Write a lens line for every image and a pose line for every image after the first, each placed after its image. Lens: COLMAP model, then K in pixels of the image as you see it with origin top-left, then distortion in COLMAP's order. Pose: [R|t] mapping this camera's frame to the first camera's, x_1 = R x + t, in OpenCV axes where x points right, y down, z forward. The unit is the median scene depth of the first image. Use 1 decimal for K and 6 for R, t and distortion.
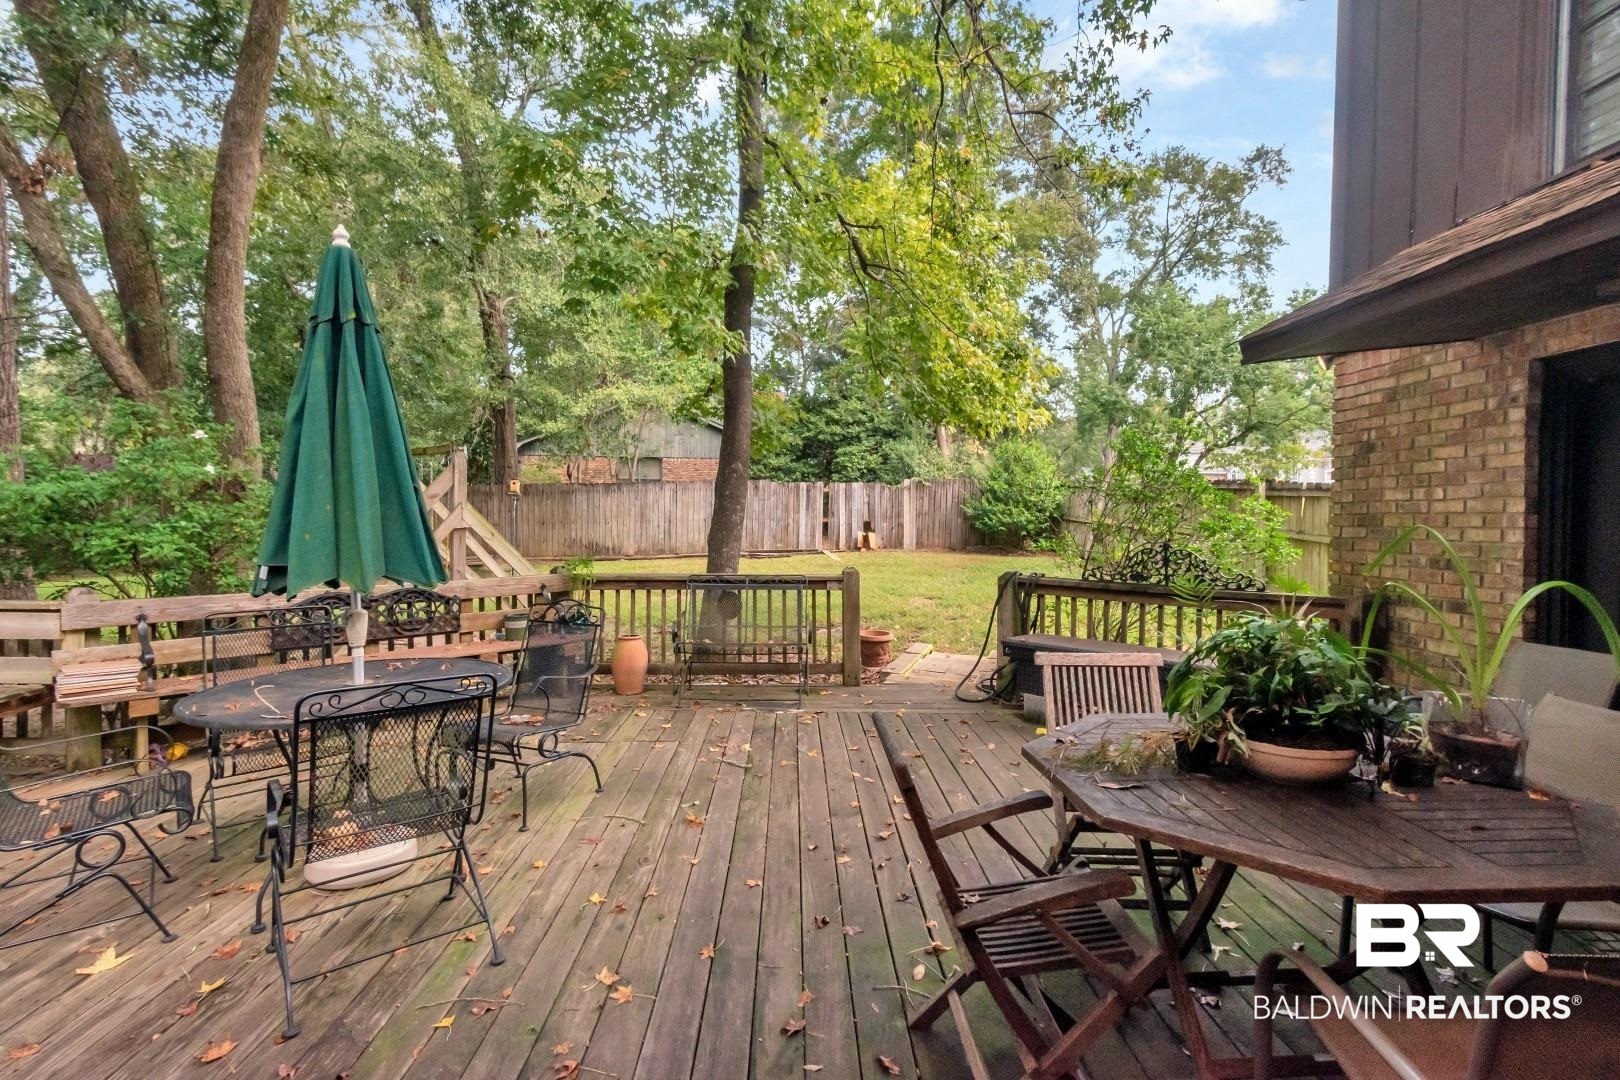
lens RADIAL K [[782.2, 0, 806.4], [0, 782.2, 529.4], [0, 0, 1]] dist [-0.001353, -0.000416]
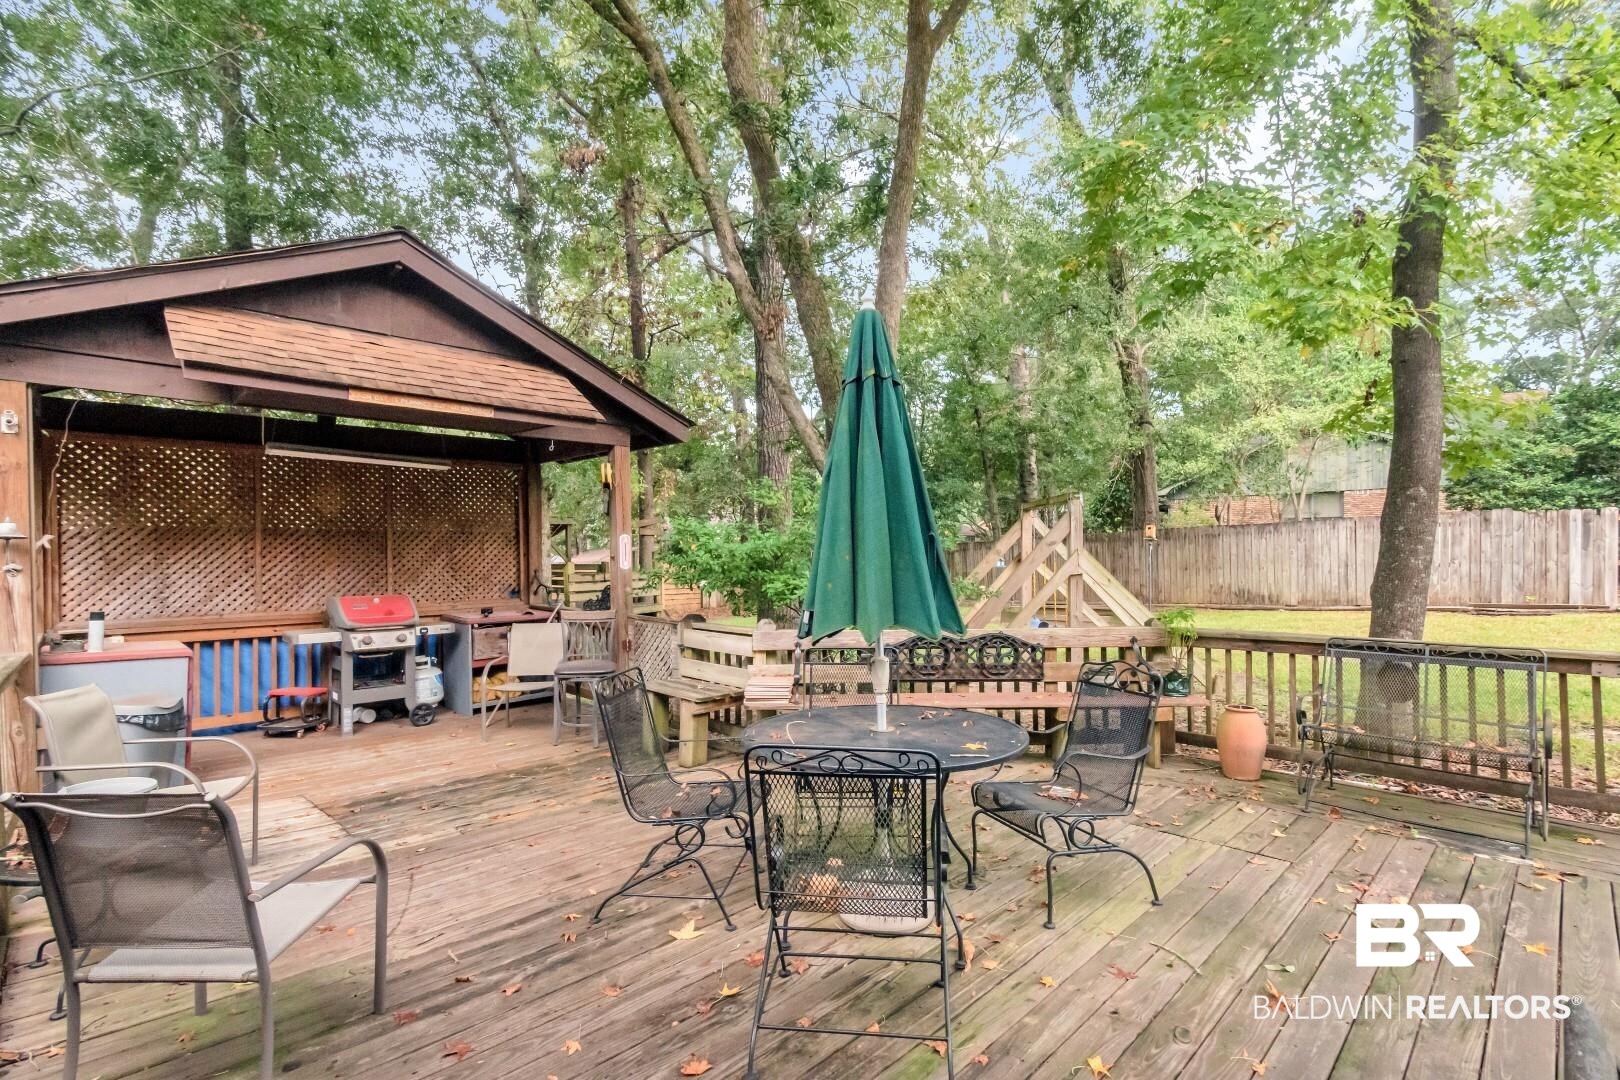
lens RADIAL K [[740.0, 0, 805.7], [0, 740.0, 551.4], [0, 0, 1]] dist [0.002322, -0.001097]
pose [[0.681094, -0.018944, -0.731951, 0.034297], [-0.003351, 0.999574, -0.028989, -0.003253], [0.732188, 0.022197, 0.680740, 0.129086]]
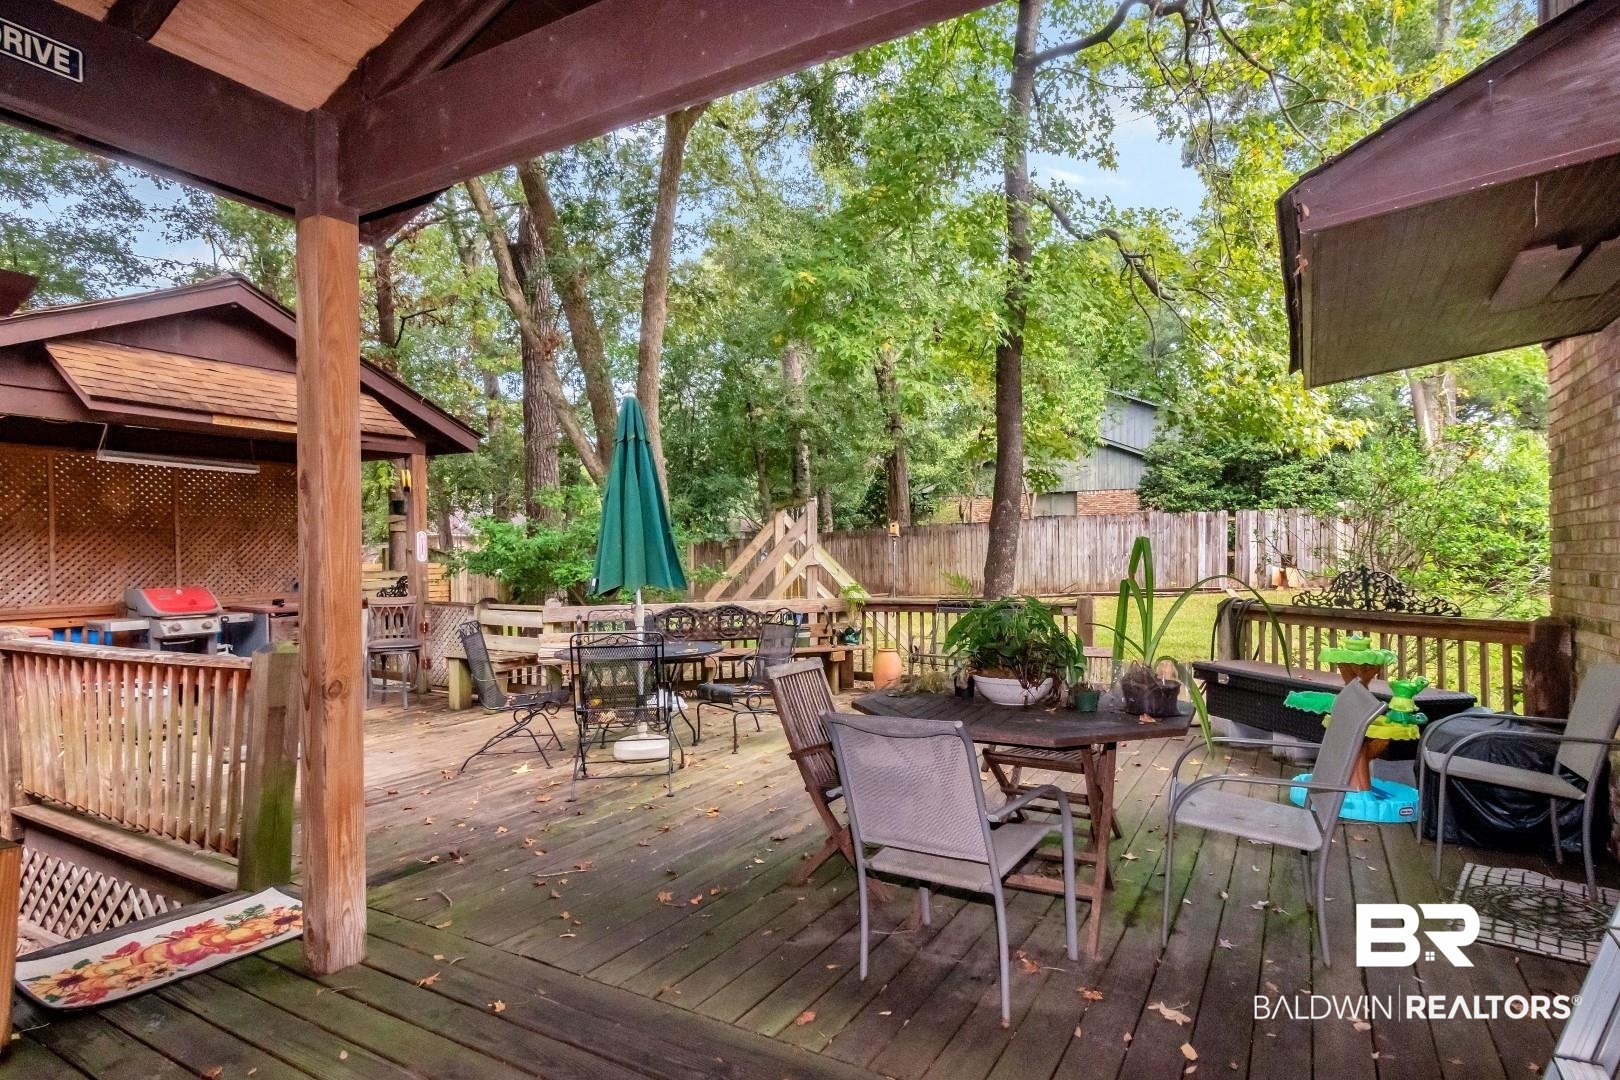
lens RADIAL K [[845.9, 0, 772.4], [0, 845.9, 550.6], [0, 0, 1]] dist [-0.007637, 0.001087]
pose [[0.835924, -0.021568, -0.548421, 0.339374], [0.007826, 0.999594, -0.027382, 0.017823], [0.548790, 0.018597, 0.835754, -0.195118]]
